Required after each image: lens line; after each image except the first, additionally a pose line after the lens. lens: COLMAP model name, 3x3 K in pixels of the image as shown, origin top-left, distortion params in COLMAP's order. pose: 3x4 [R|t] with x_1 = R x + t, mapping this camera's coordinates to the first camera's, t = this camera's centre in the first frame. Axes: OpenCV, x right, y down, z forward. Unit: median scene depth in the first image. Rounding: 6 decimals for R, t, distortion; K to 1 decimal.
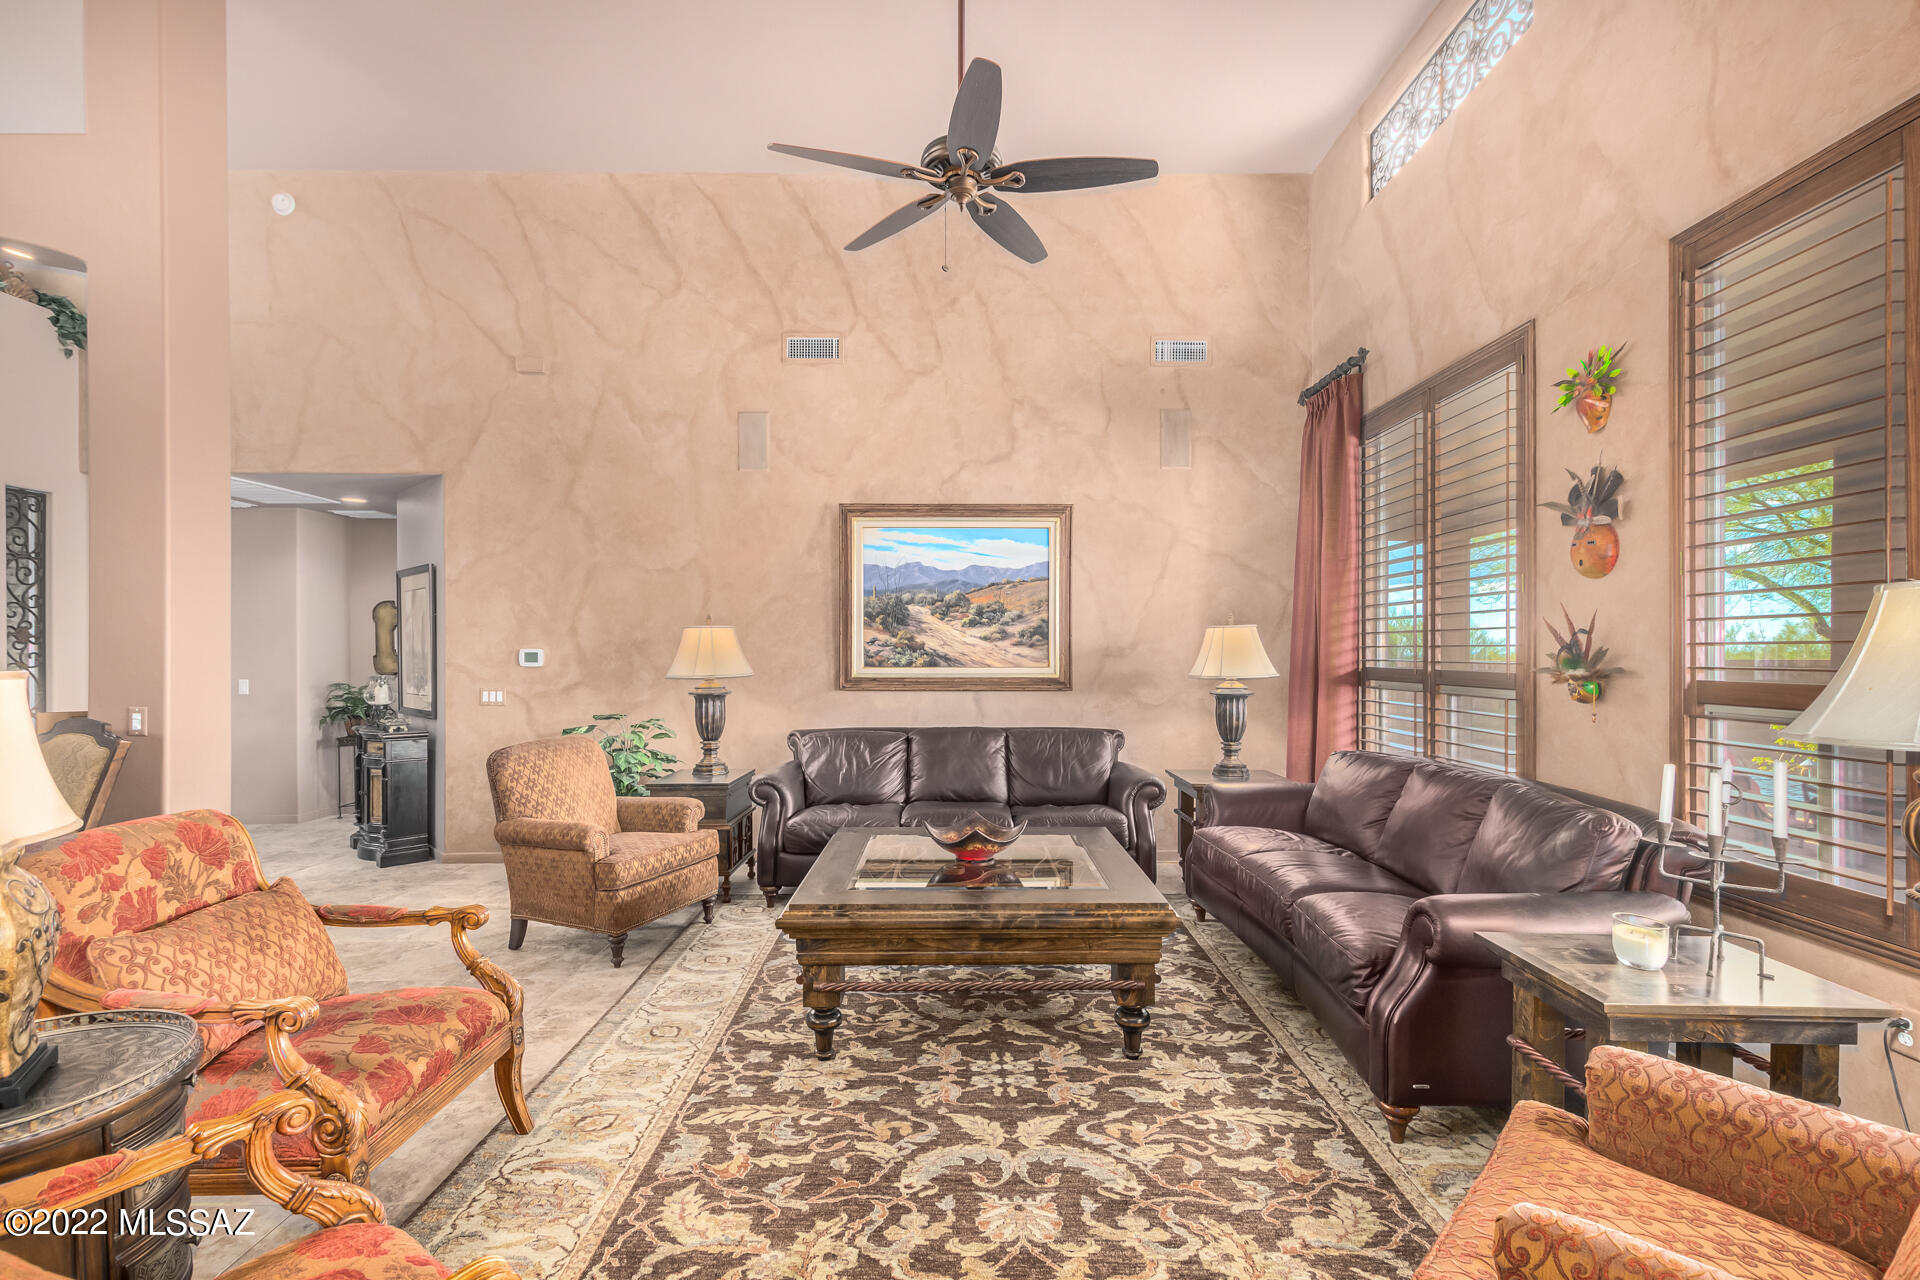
lens RADIAL K [[873.6, 0, 965.6], [0, 873.6, 649.7], [0, 0, 1]] dist [0.010834, -0.004393]
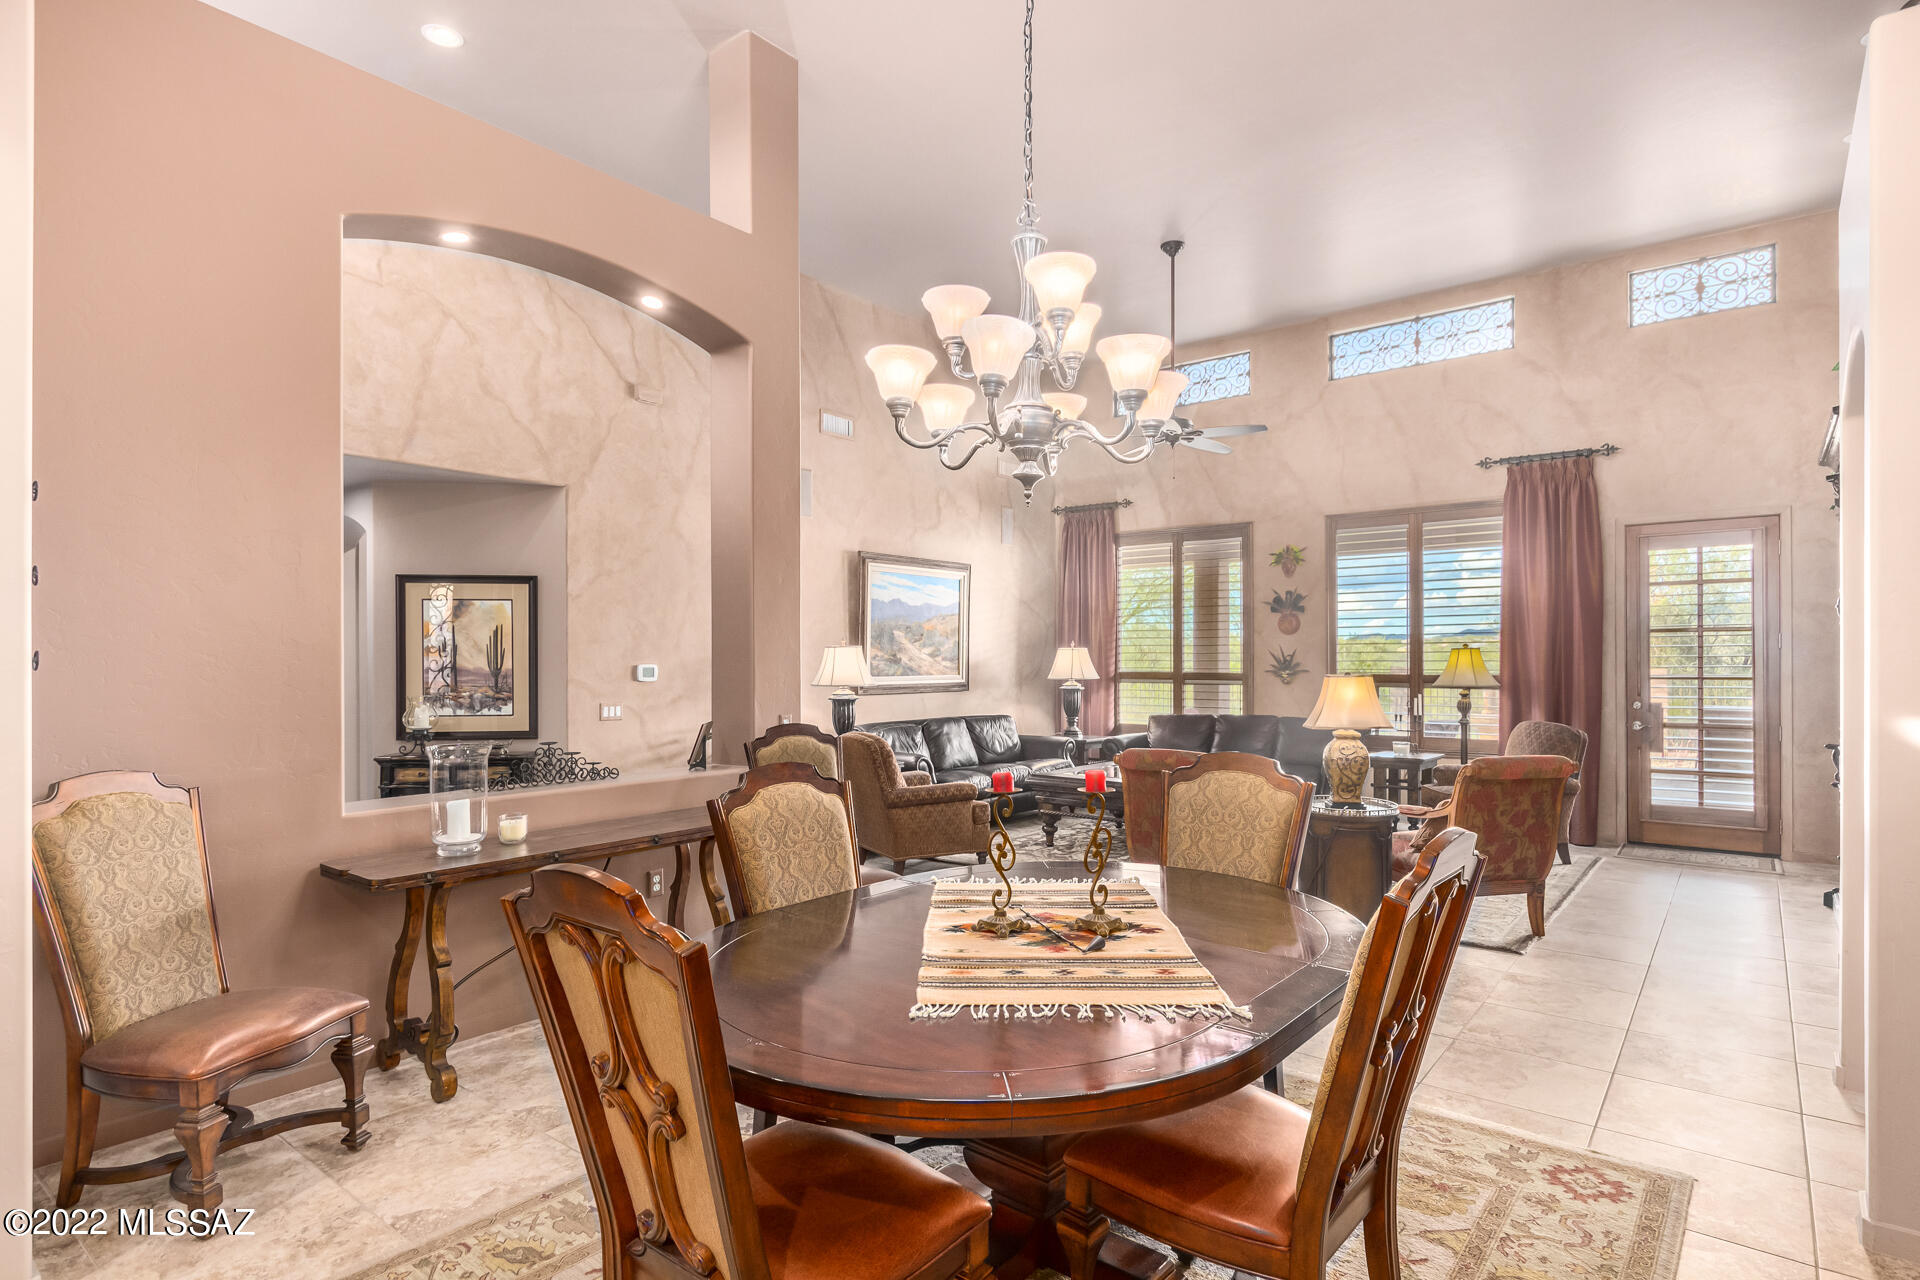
lens RADIAL K [[979.8, 0, 969.4], [0, 979.8, 654.0], [0, 0, 1]] dist [0.001734, -0.000905]
pose [[0.631565, 0.002445, 0.775319, -1.161789], [0.000625, 0.999993, -0.003662, -0.008946], [-0.775322, 0.002798, 0.631559, -0.041219]]
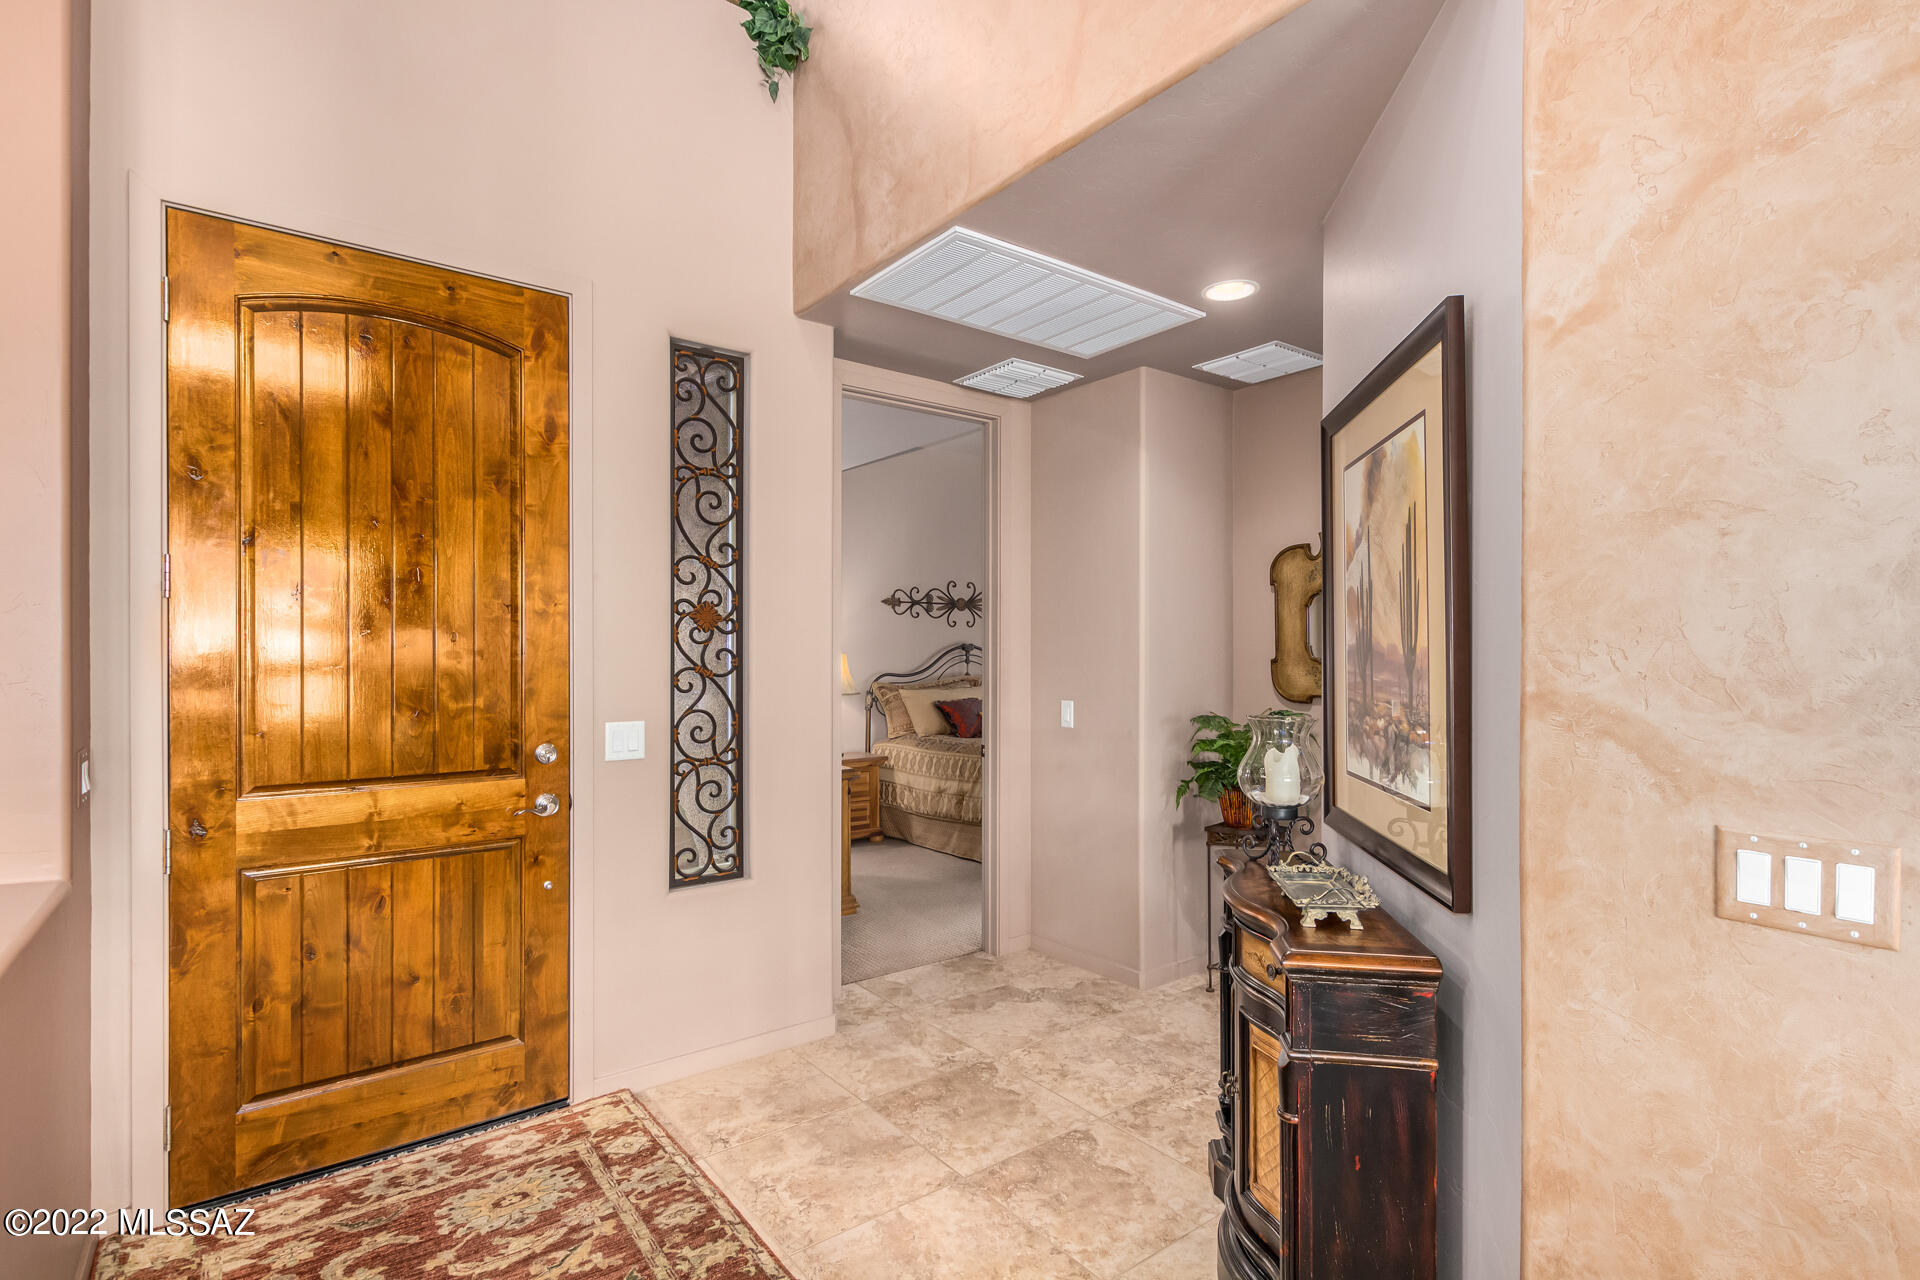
lens RADIAL K [[916.1, 0, 962.6], [0, 916.1, 658.6], [0, 0, 1]] dist [0.003569, -0.000209]
pose [[0.597007, 0.006766, -0.802208, -0.491154], [-0.003945, 0.999977, 0.005498, 0.005319], [0.802227, -0.000118, 0.597020, 0.742848]]
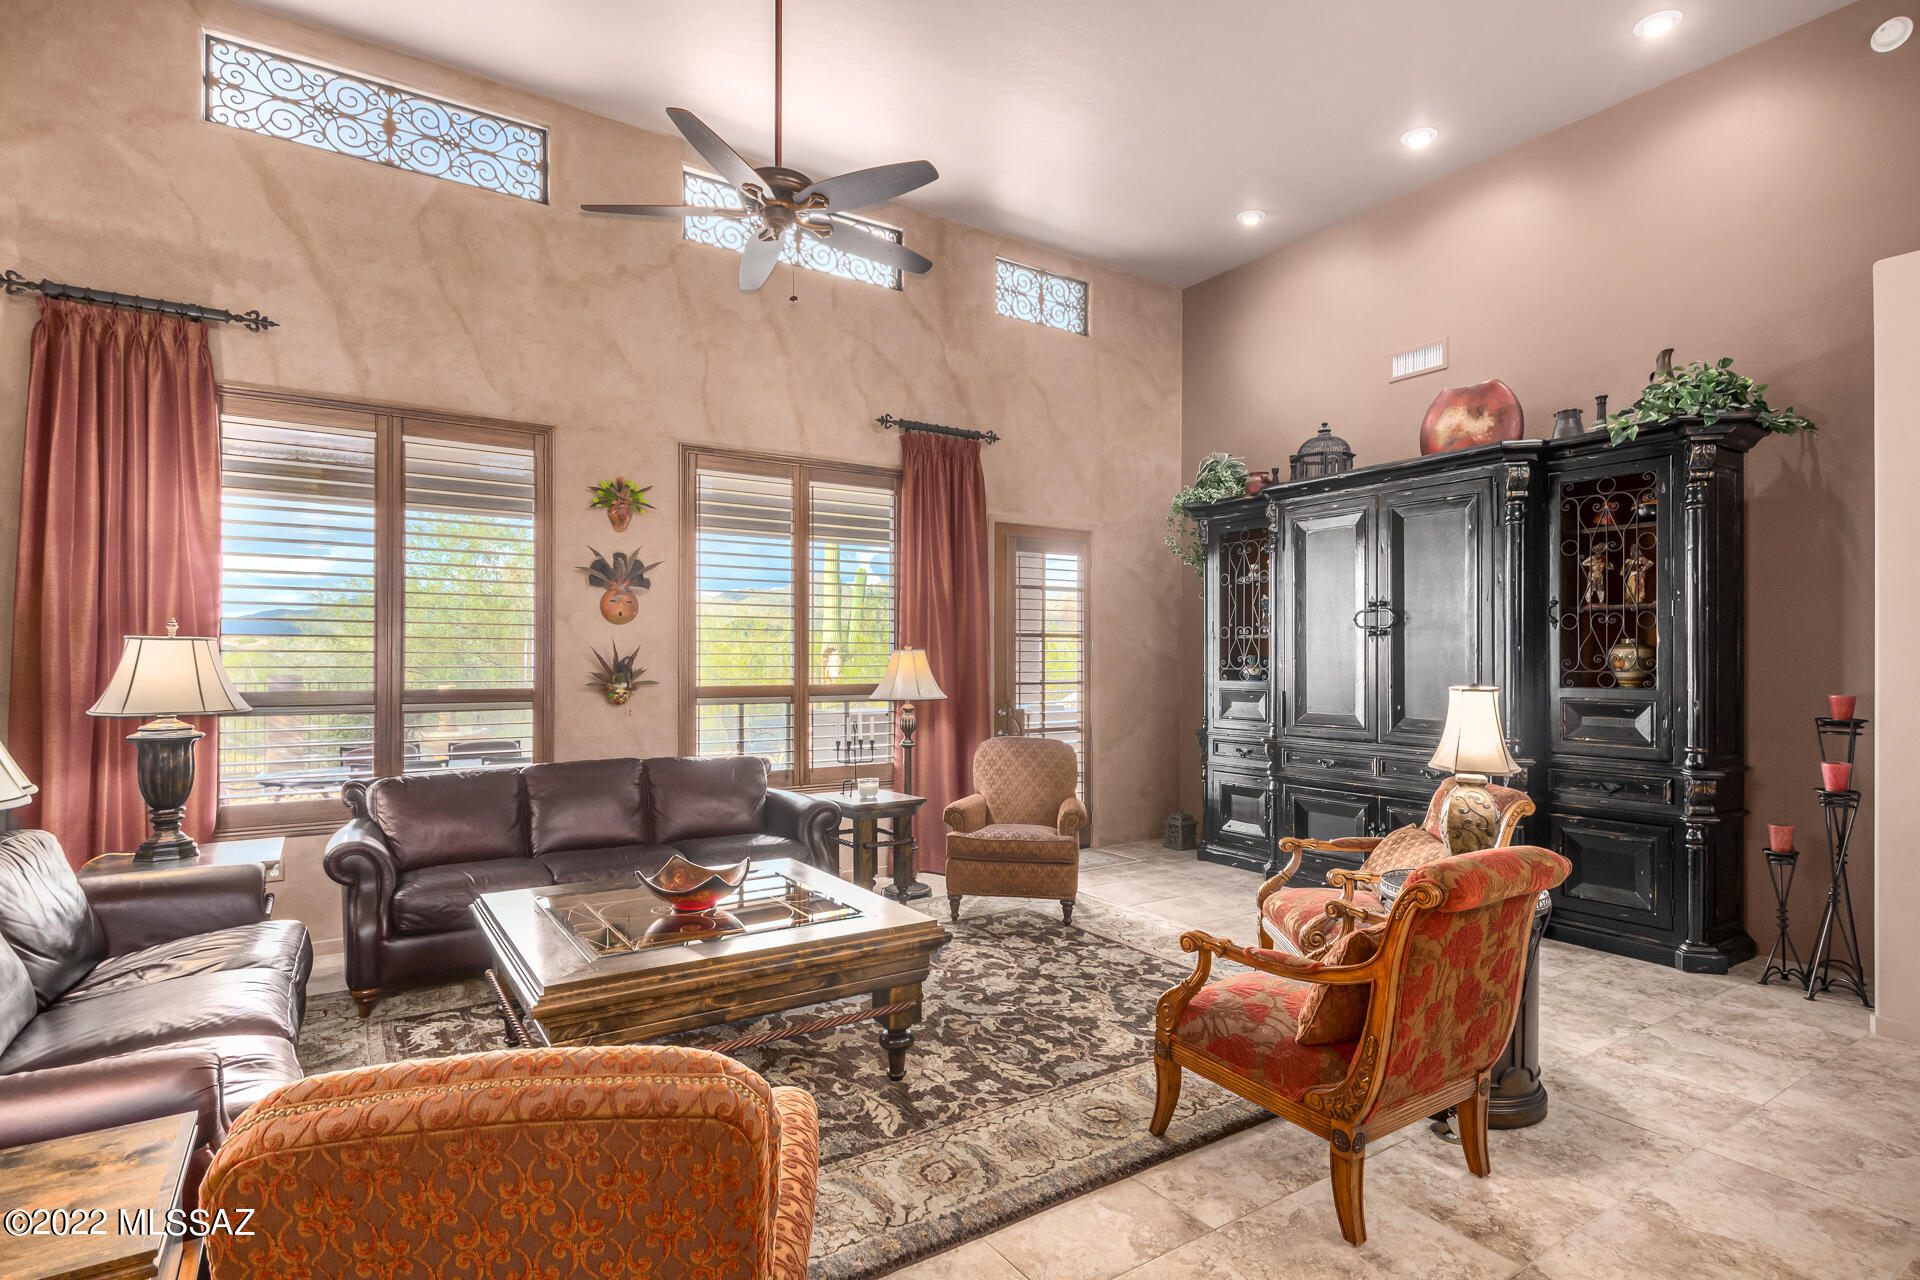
lens RADIAL K [[966.7, 0, 958.5], [0, 966.7, 653.8], [0, 0, 1]] dist [0.006847, -0.003235]
pose [[-0.538541, 0.008293, 0.842559, -0.591720], [-0.001044, 0.999944, -0.010509, -0.006482], [-0.842599, -0.006539, -0.538502, 0.797411]]
